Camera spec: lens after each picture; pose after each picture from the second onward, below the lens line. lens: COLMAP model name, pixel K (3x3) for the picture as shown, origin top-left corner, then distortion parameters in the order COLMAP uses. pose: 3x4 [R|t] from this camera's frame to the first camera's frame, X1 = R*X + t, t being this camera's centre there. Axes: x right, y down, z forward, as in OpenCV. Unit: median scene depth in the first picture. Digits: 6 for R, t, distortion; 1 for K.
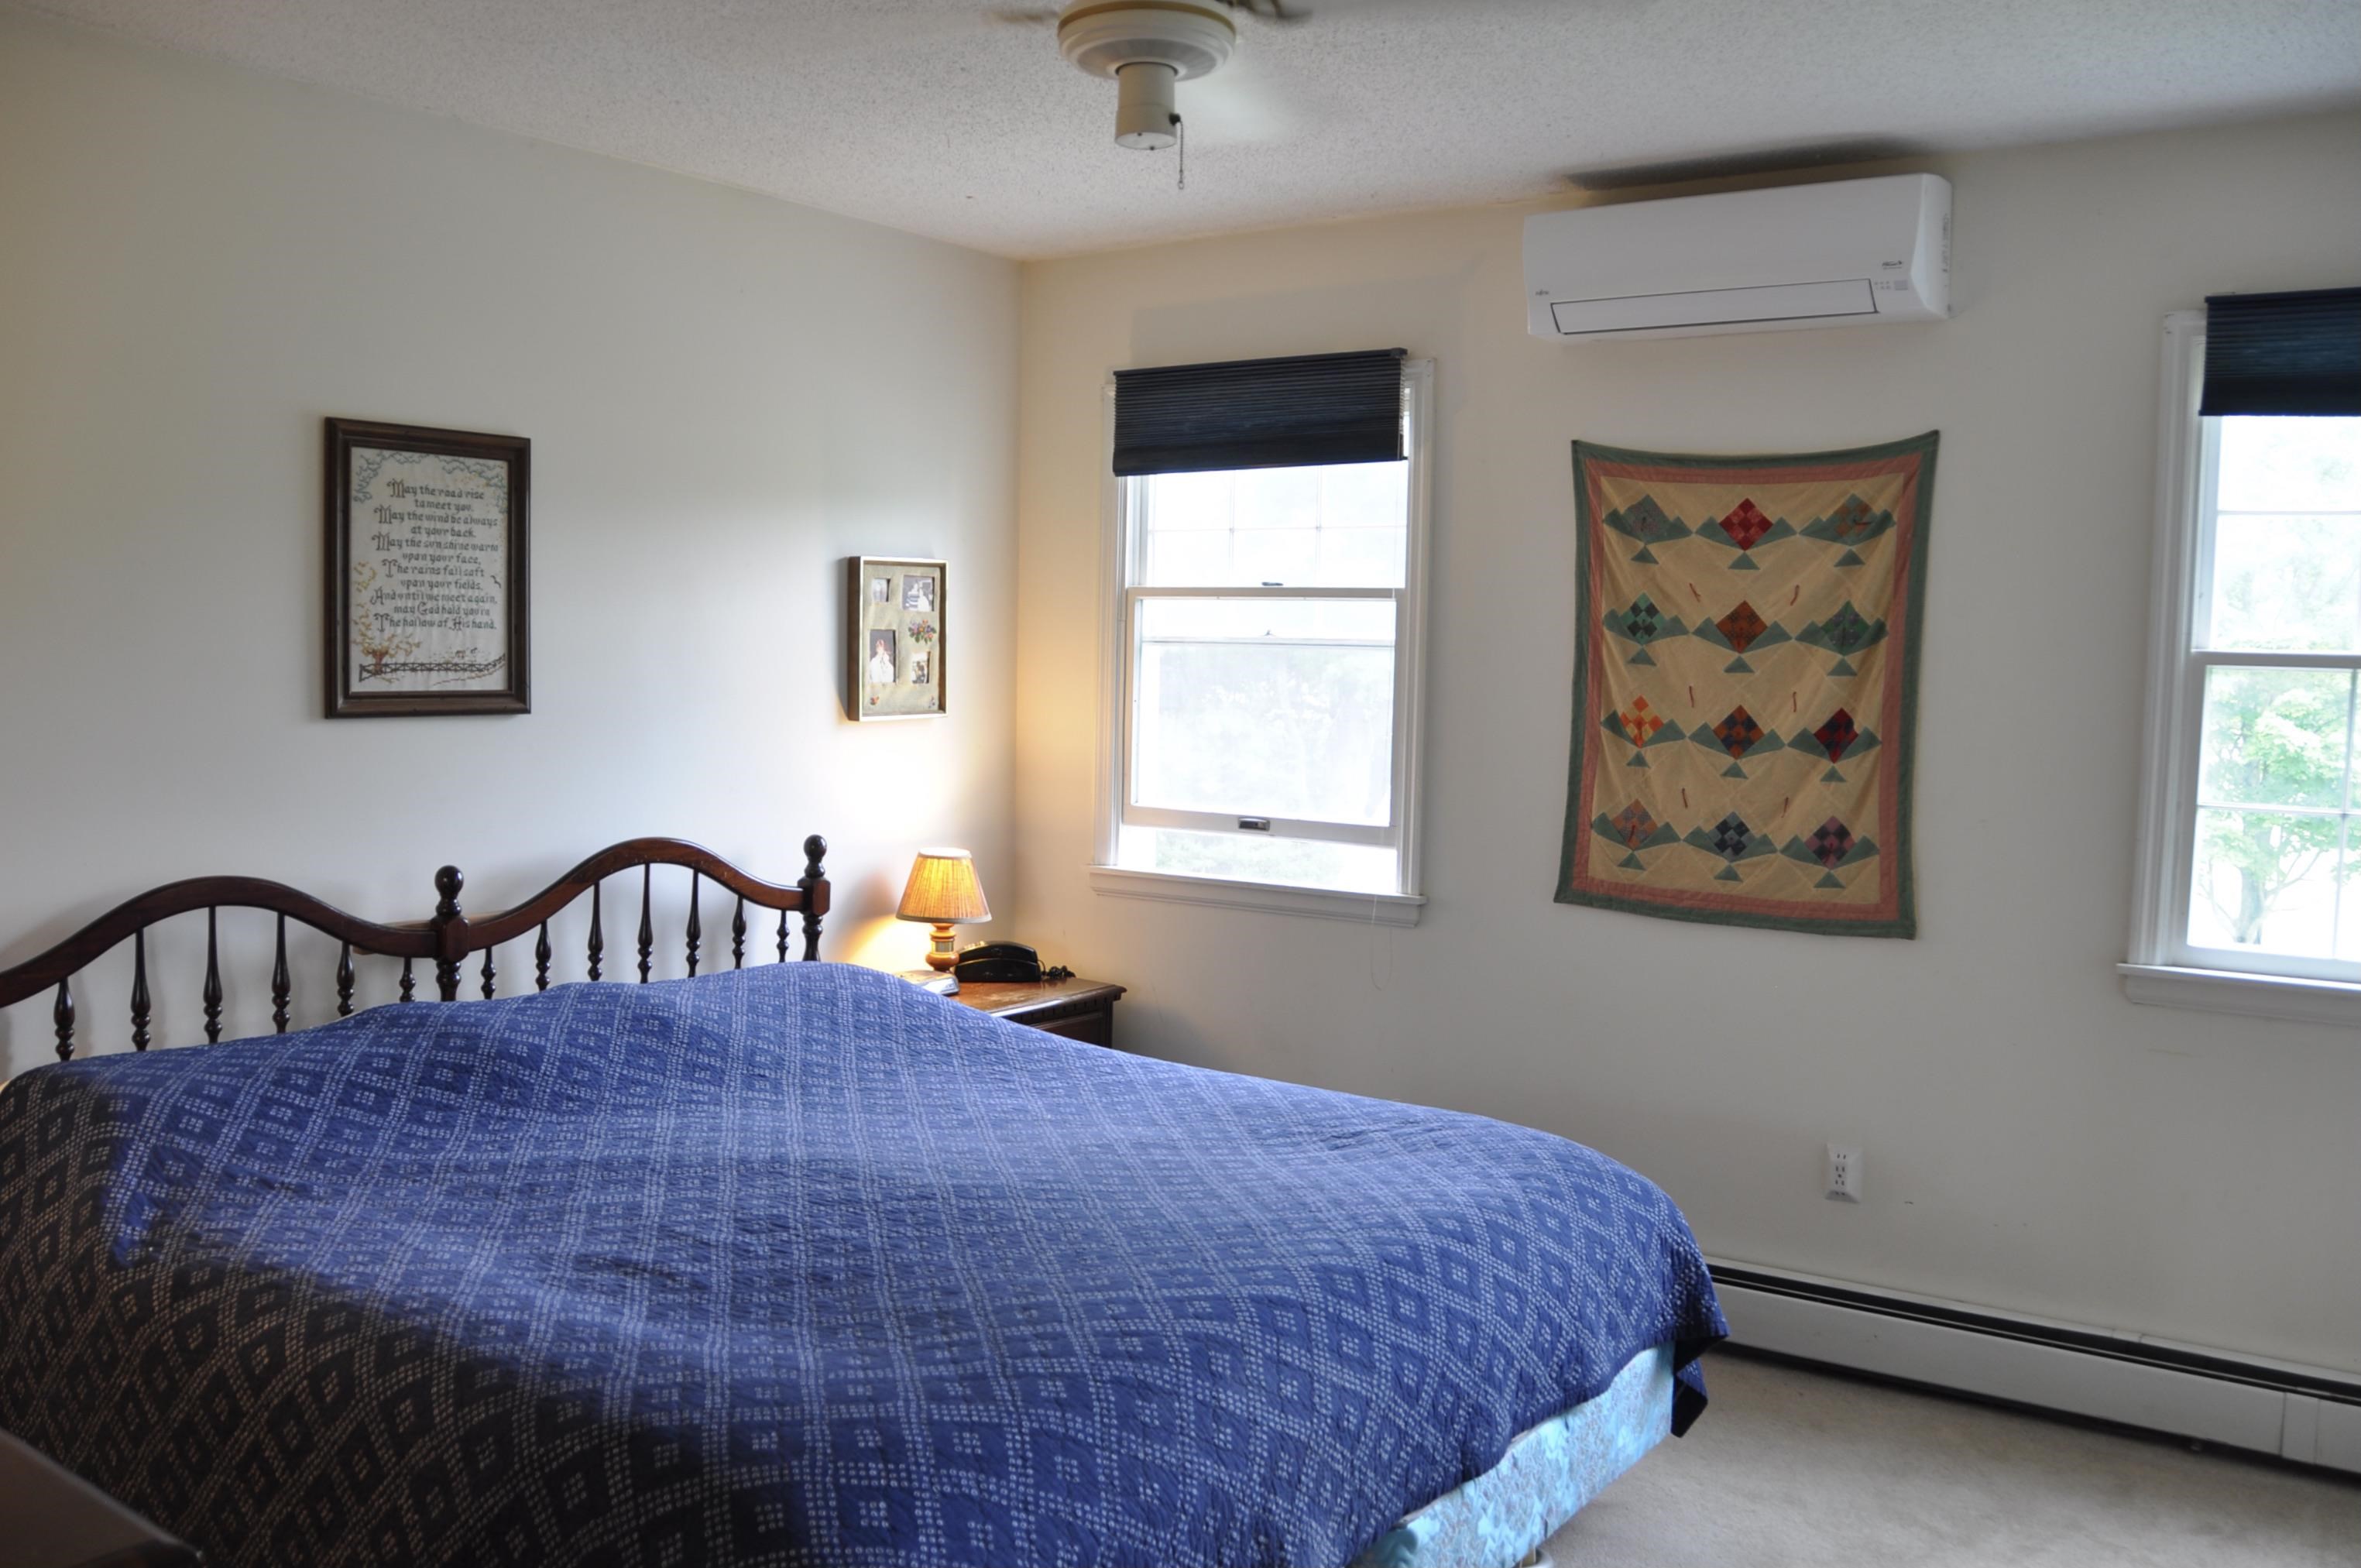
lens RADIAL K [[1850.0, 0, 1175.3], [0, 1850.0, 820.2], [0, 0, 1]] dist [-0.159813, 0.118007]
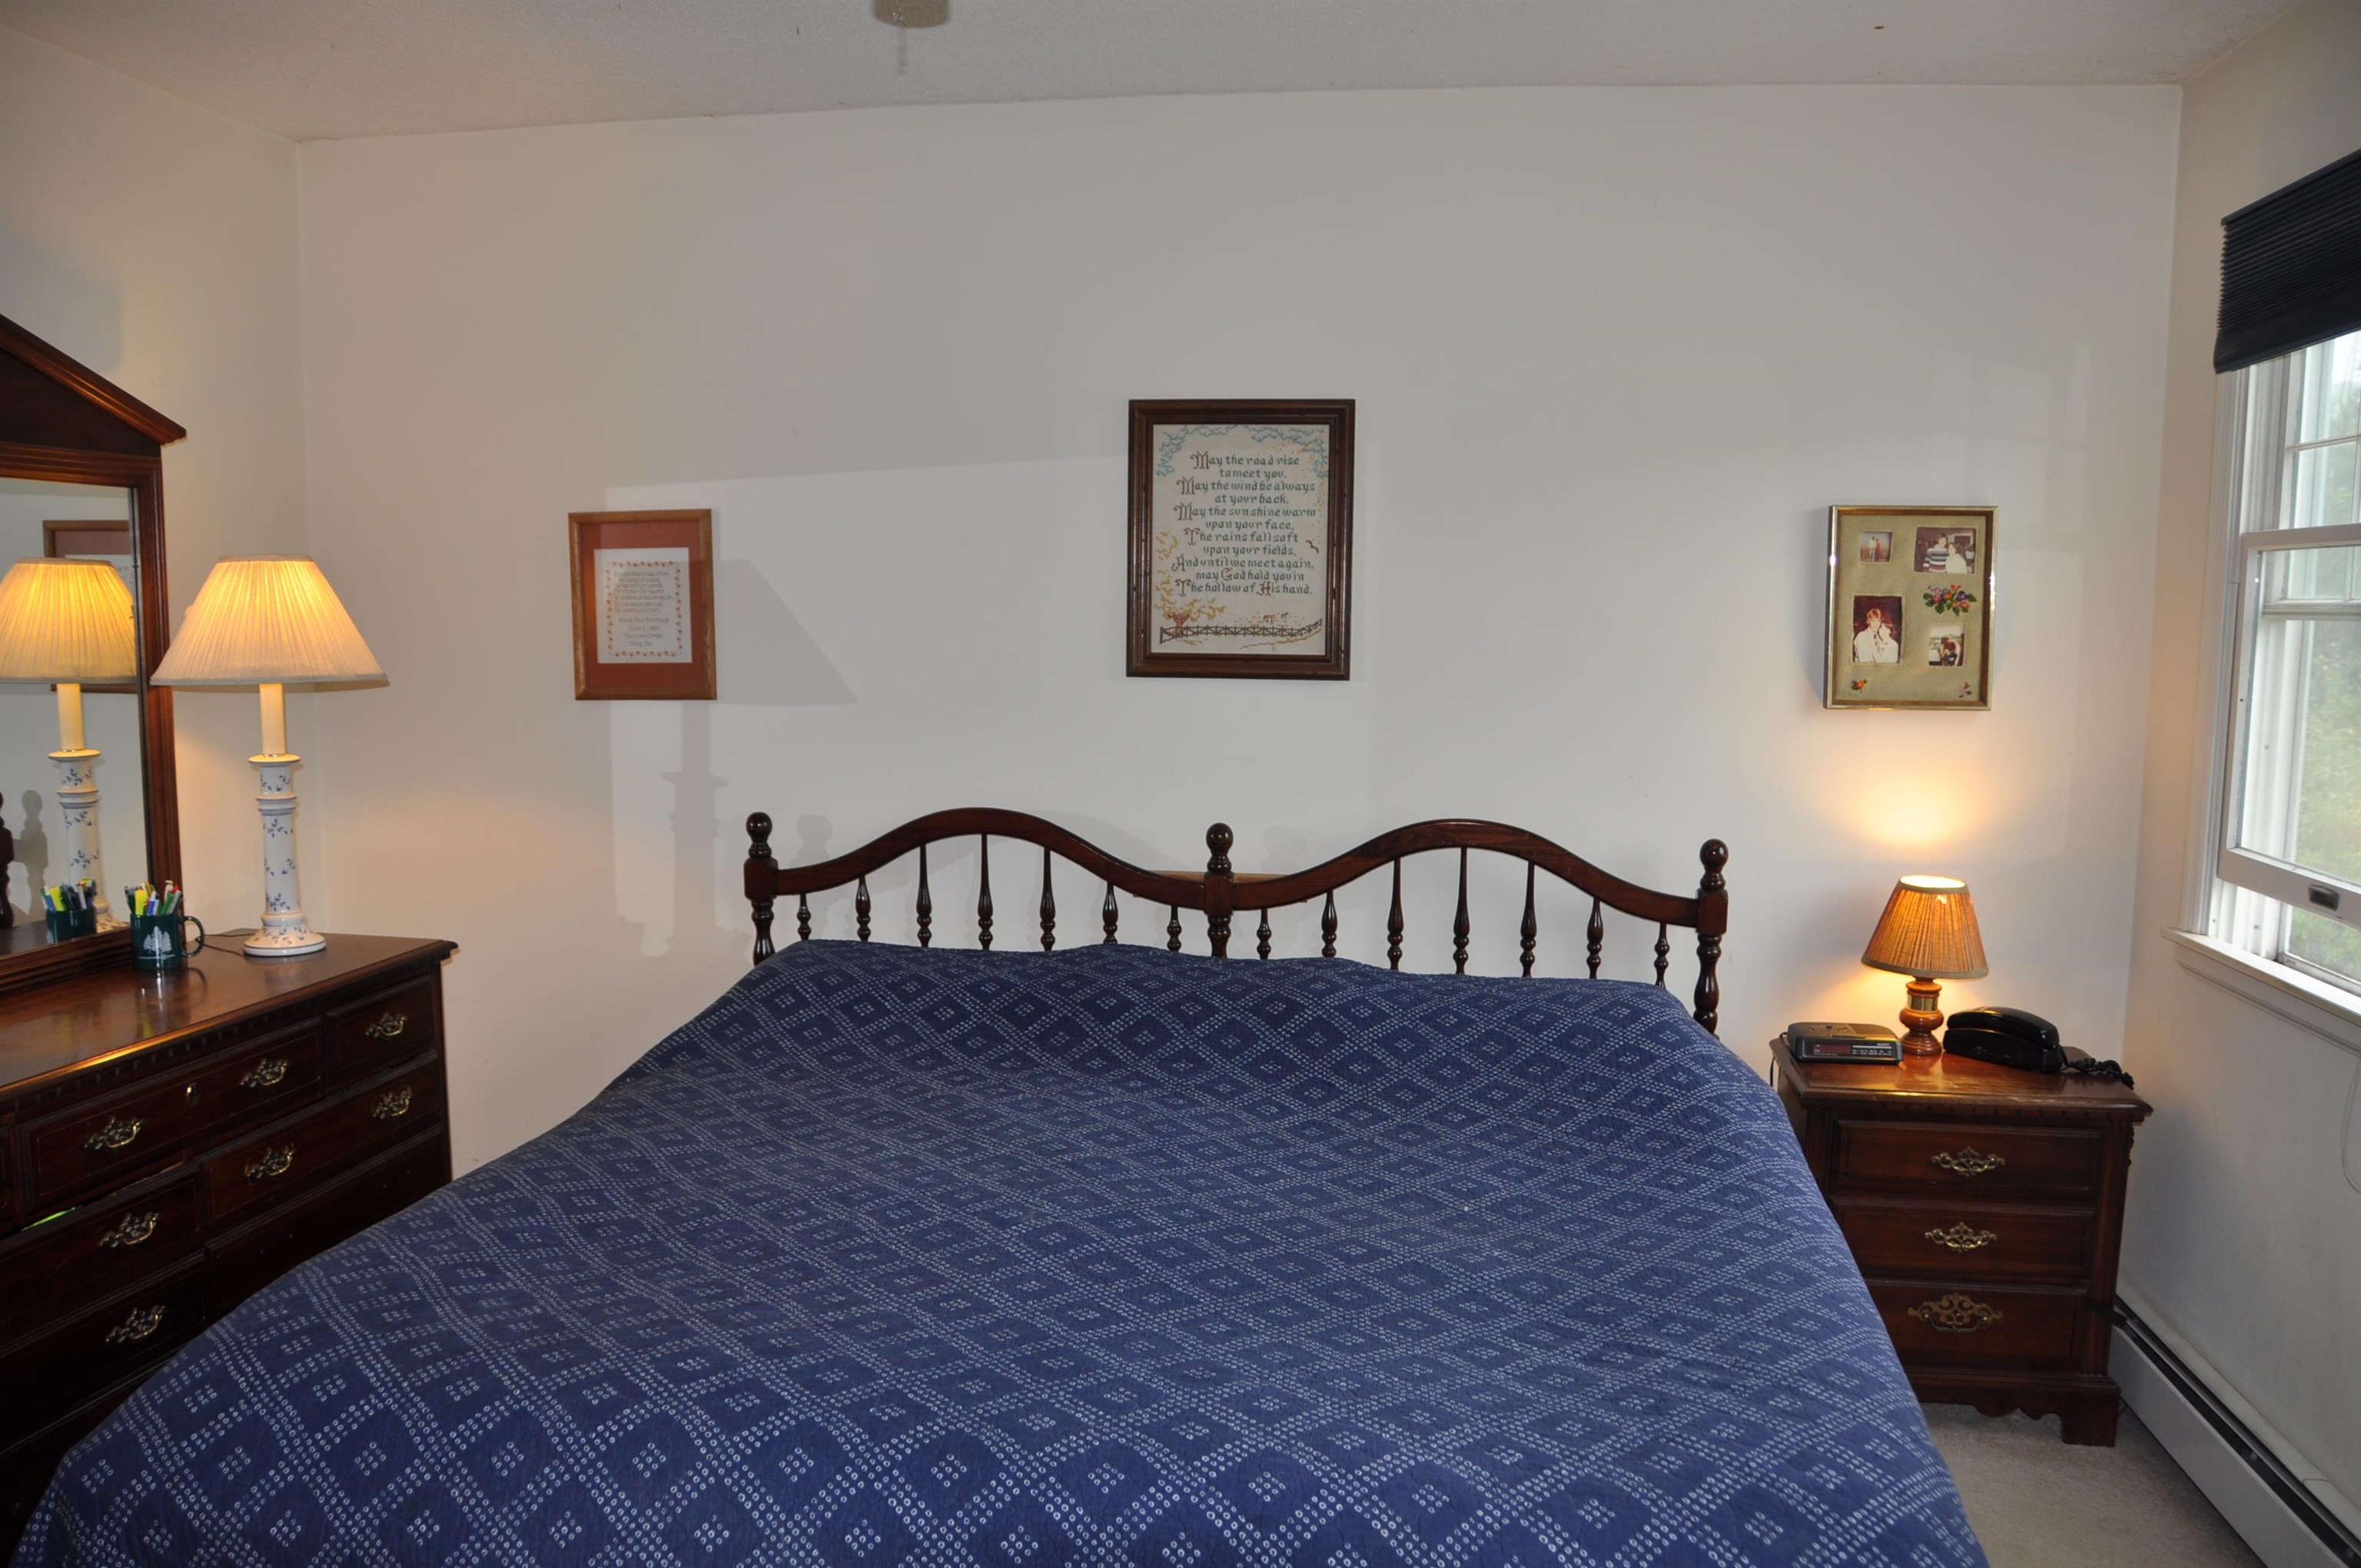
lens RADIAL K [[1850.2, 0, 1175.3], [0, 1850.2, 820.2], [0, 0, 1]] dist [-0.159813, 0.118007]
pose [[0.485974, 0.101629, -0.868044, 0.501588], [-0.080046, 0.994217, 0.071587, -0.050013], [0.870300, 0.034694, 0.491299, 0.454087]]
